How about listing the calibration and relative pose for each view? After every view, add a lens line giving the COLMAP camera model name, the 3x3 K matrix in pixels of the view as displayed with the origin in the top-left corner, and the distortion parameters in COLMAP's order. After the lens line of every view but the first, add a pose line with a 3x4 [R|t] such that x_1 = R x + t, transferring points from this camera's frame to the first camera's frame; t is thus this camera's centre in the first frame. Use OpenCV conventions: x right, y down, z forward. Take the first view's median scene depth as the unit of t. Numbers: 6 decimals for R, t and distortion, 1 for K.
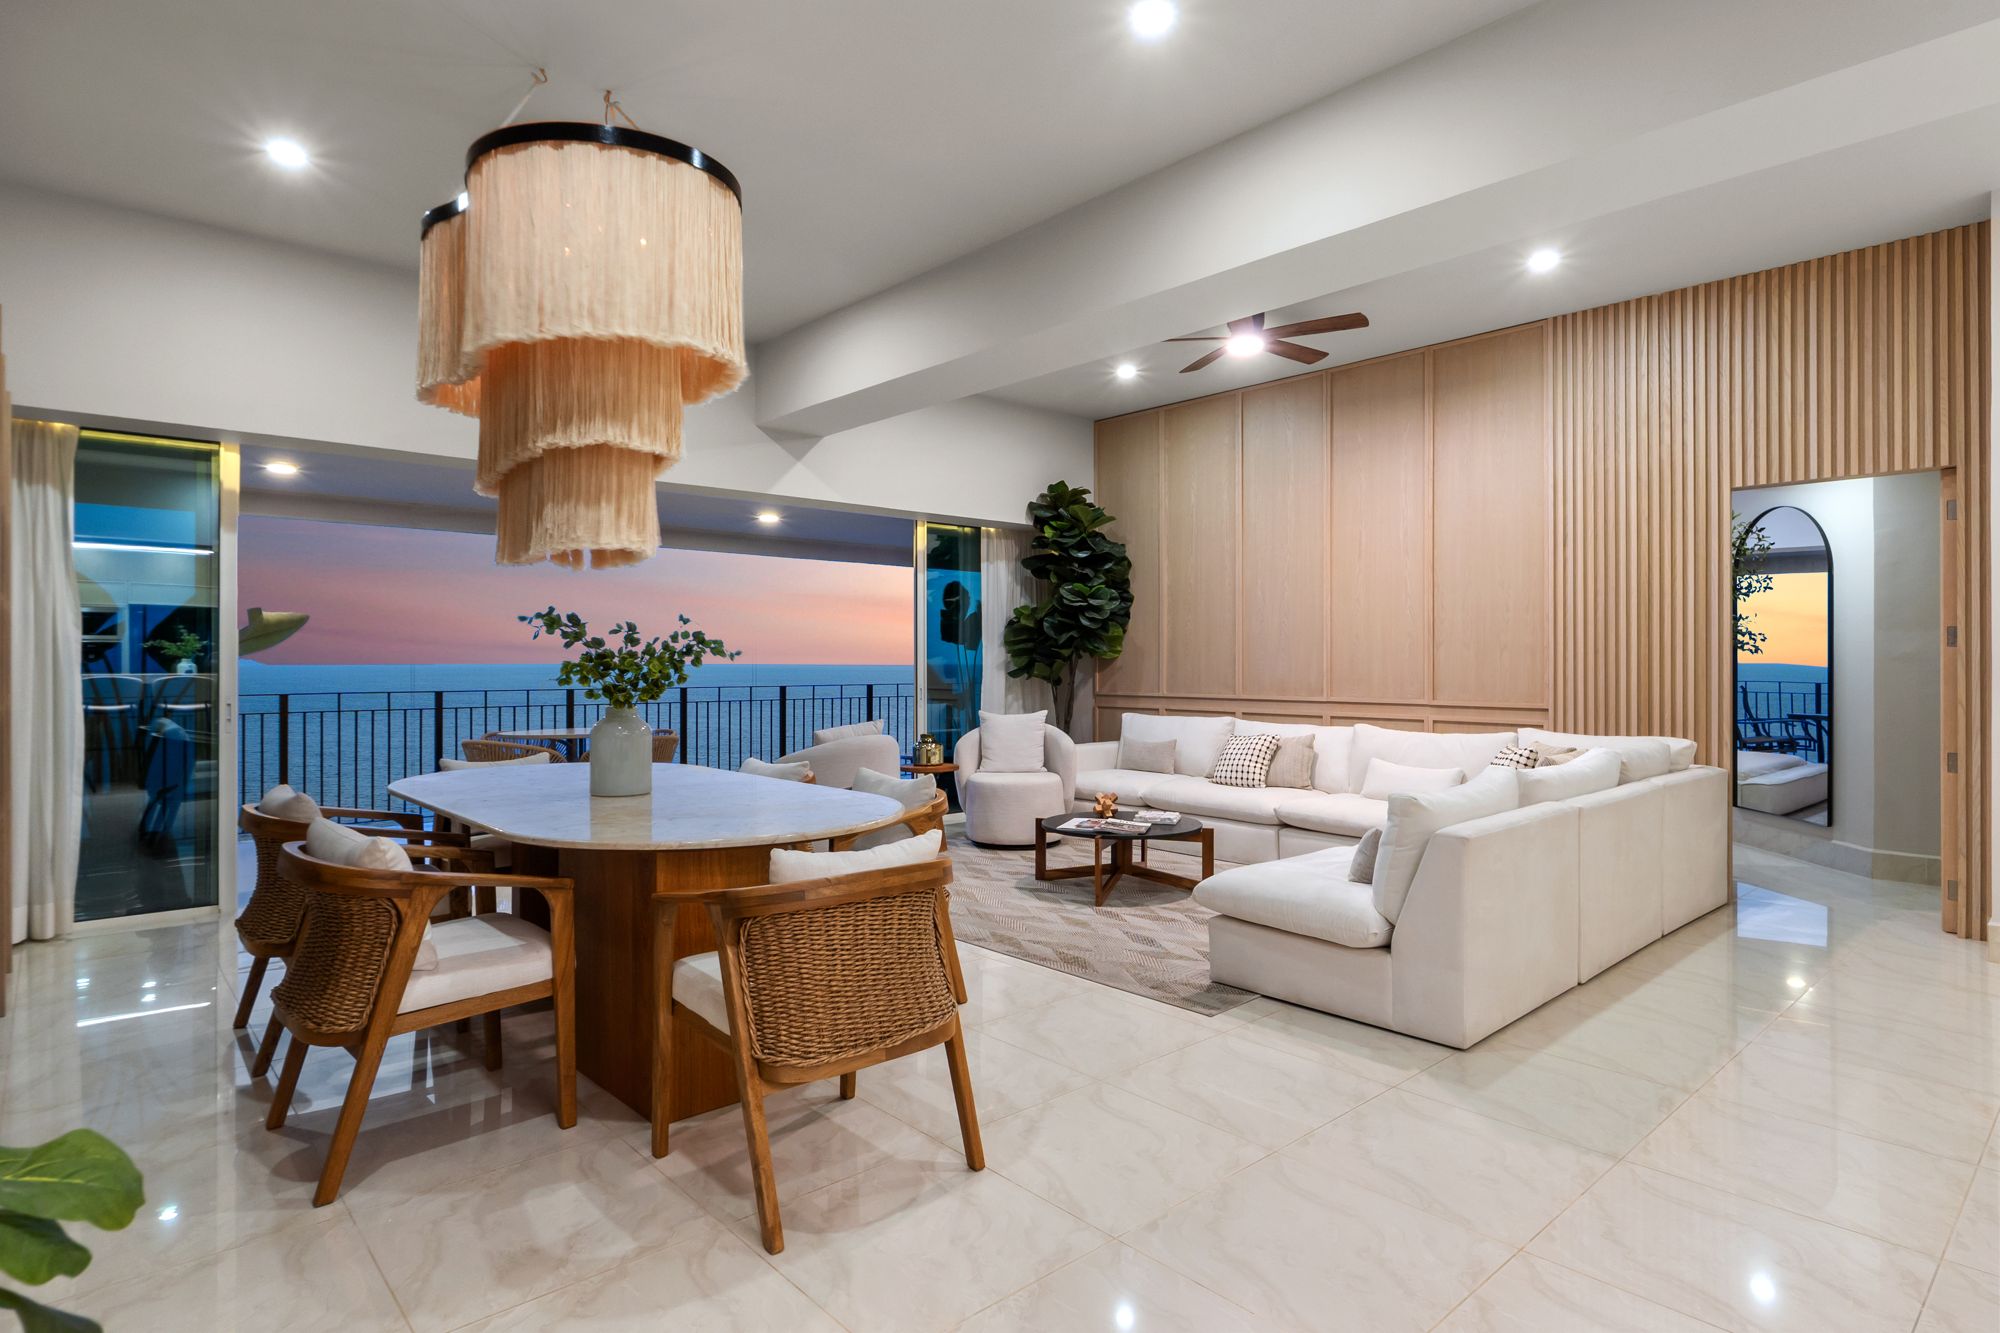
lens RADIAL K [[1027.0, 0, 1000.0], [0, 1027.0, 655.6], [0, 0, 1]] dist [-0.002576, 0.002457]
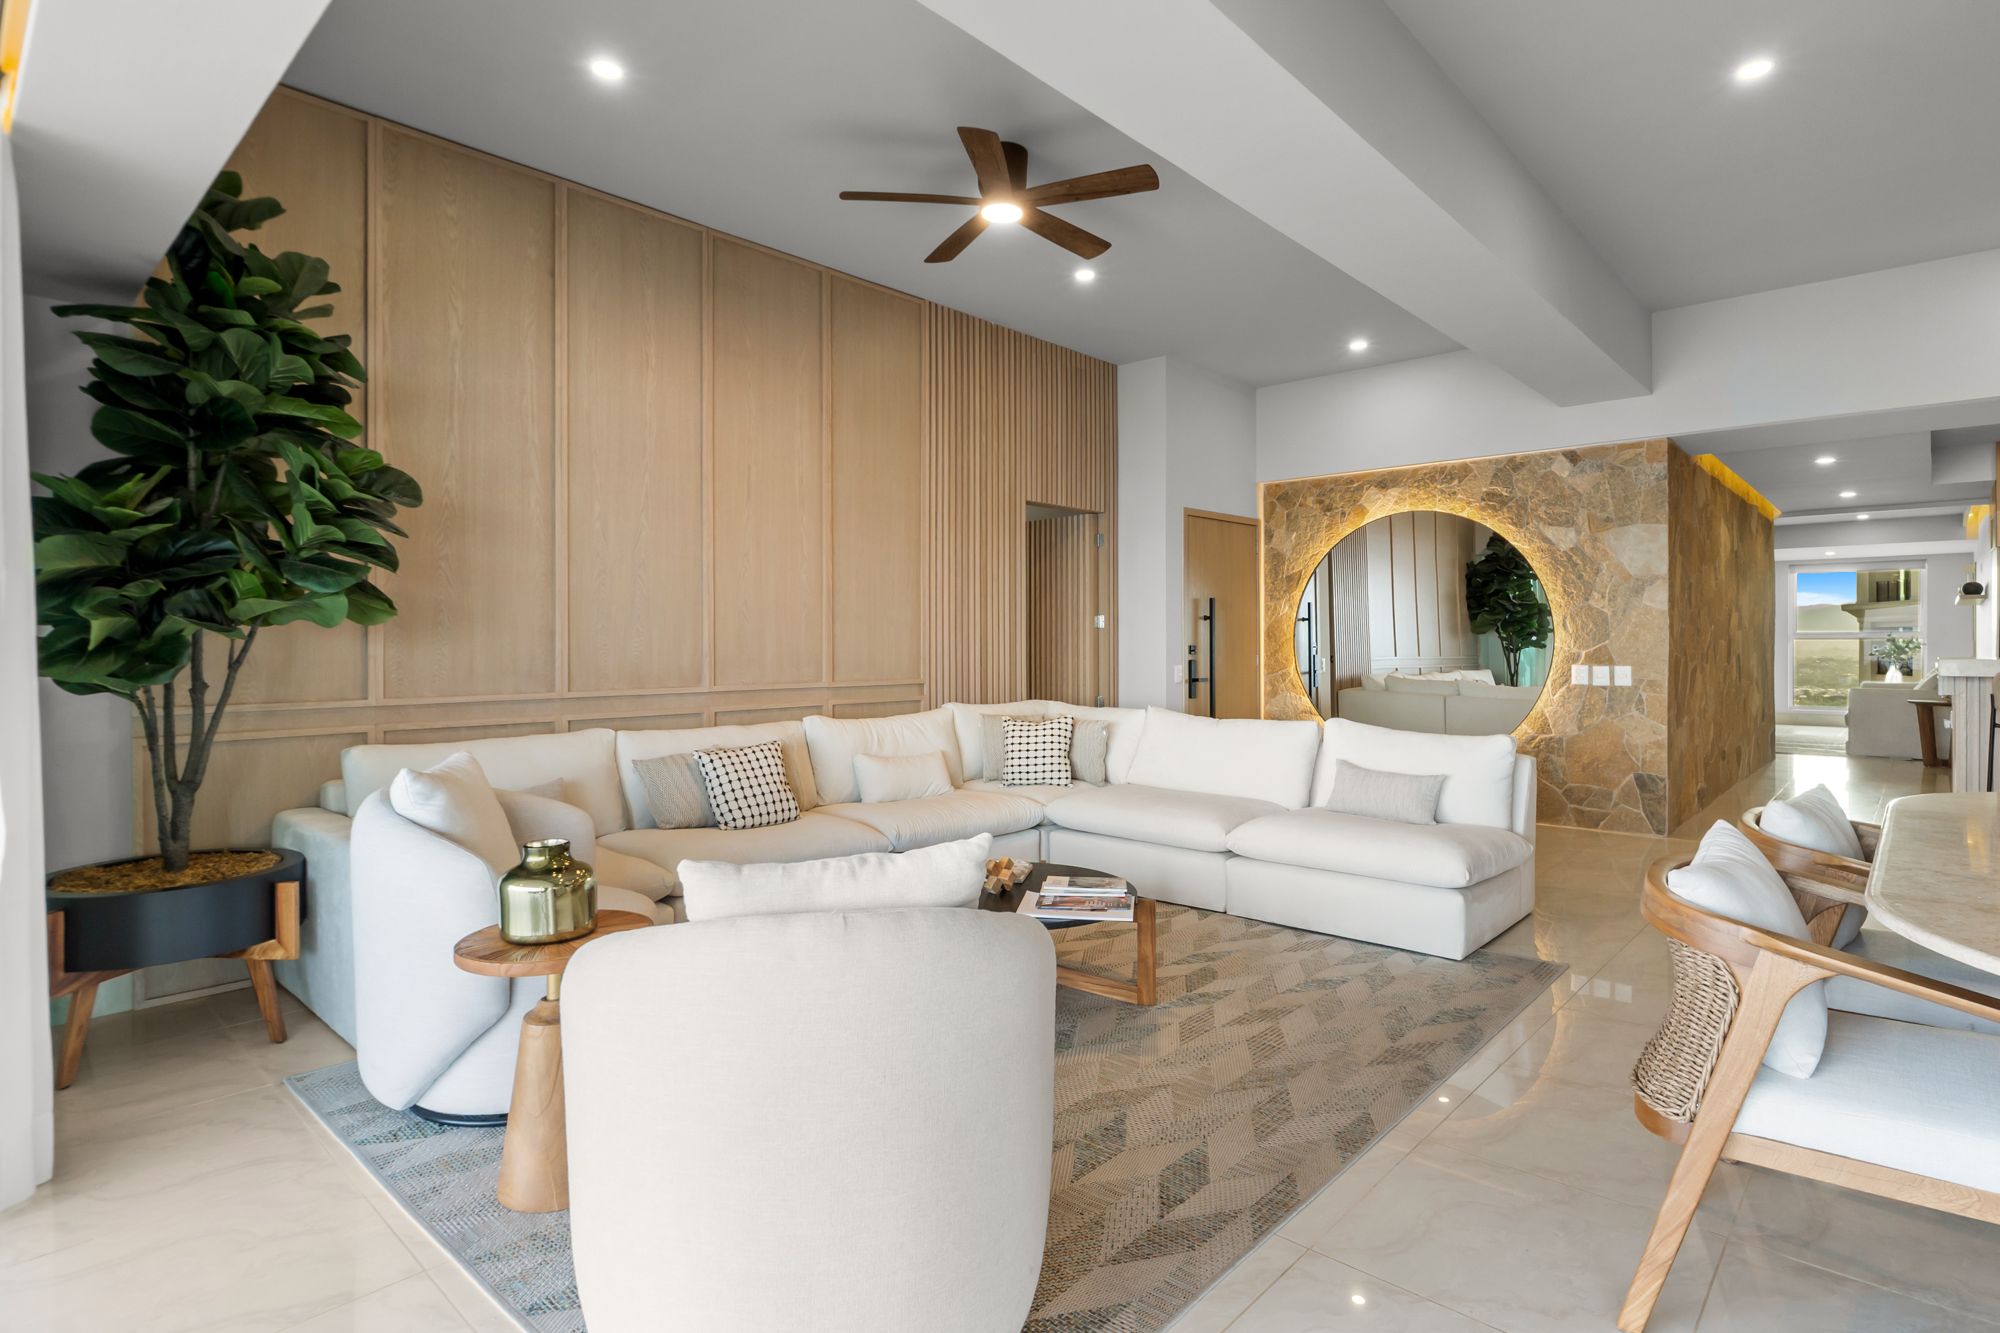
lens RADIAL K [[1027.0, 0, 1007.7], [0, 1027.0, 668.7], [0, 0, 1]] dist [-0.002576, 0.002457]
pose [[-0.107342, -0.020018, 0.994021, -0.686312], [-0.006160, 0.999791, 0.019469, 0.024511], [-0.994203, -0.004033, -0.107443, 1.489515]]
